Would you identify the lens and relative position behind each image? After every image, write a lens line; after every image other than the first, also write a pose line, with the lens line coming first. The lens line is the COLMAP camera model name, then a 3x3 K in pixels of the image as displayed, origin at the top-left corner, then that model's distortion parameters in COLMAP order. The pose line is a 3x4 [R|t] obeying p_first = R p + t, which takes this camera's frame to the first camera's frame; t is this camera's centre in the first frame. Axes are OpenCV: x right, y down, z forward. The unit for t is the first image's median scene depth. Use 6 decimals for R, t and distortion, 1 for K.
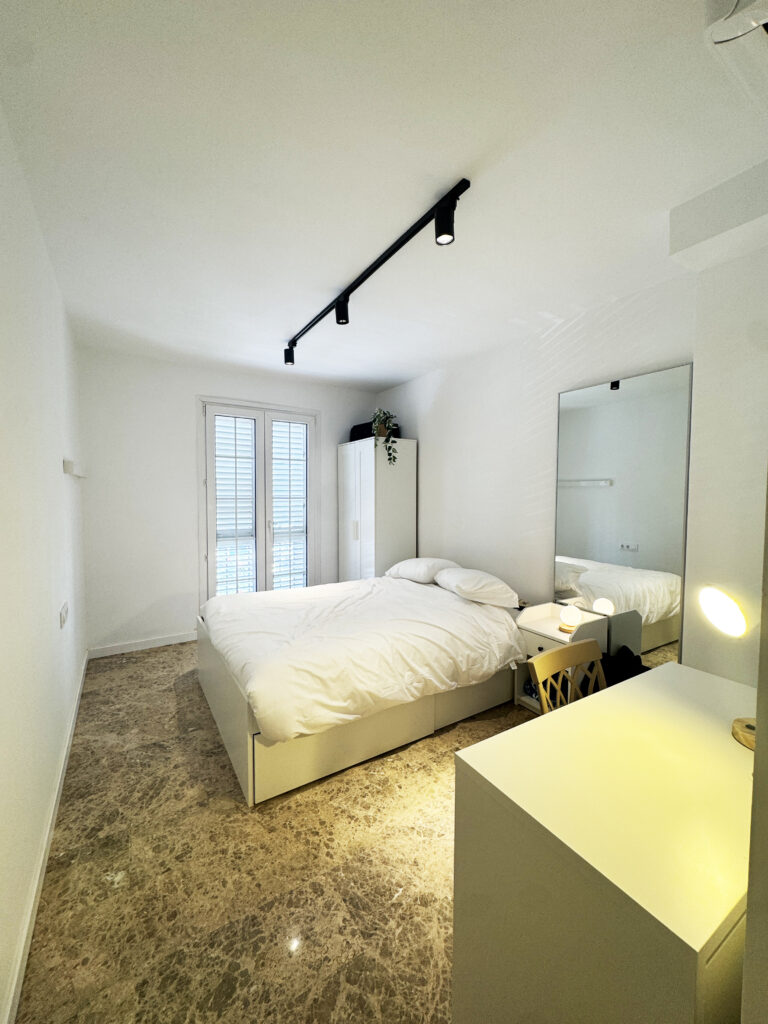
lens RADIAL K [[410.0, 0, 385.3], [0, 410.0, 509.3], [0, 0, 1]] dist [-0.006253, 0.000638]
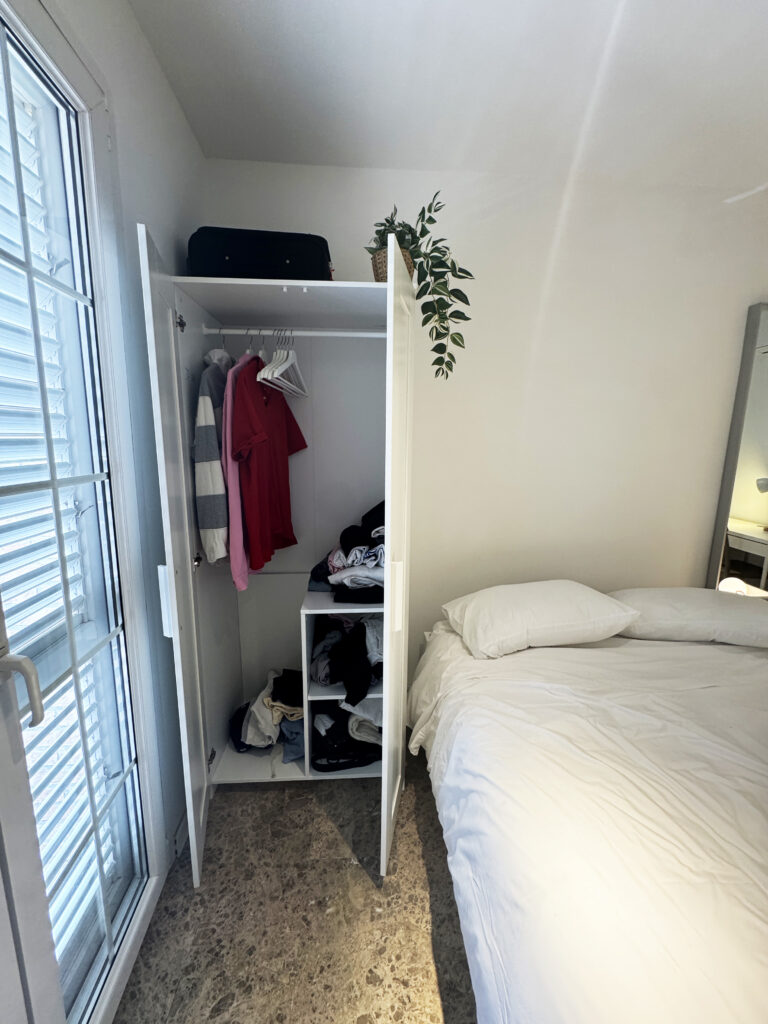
lens RADIAL K [[410.0, 0, 385.0], [0, 410.0, 512.2], [0, 0, 1]] dist [-0.006253, 0.000638]
pose [[0.479106, -0.149794, 0.864881, -0.654019], [0.022768, 0.987120, 0.158353, -0.083118], [-0.877462, -0.056176, 0.476346, 1.550364]]
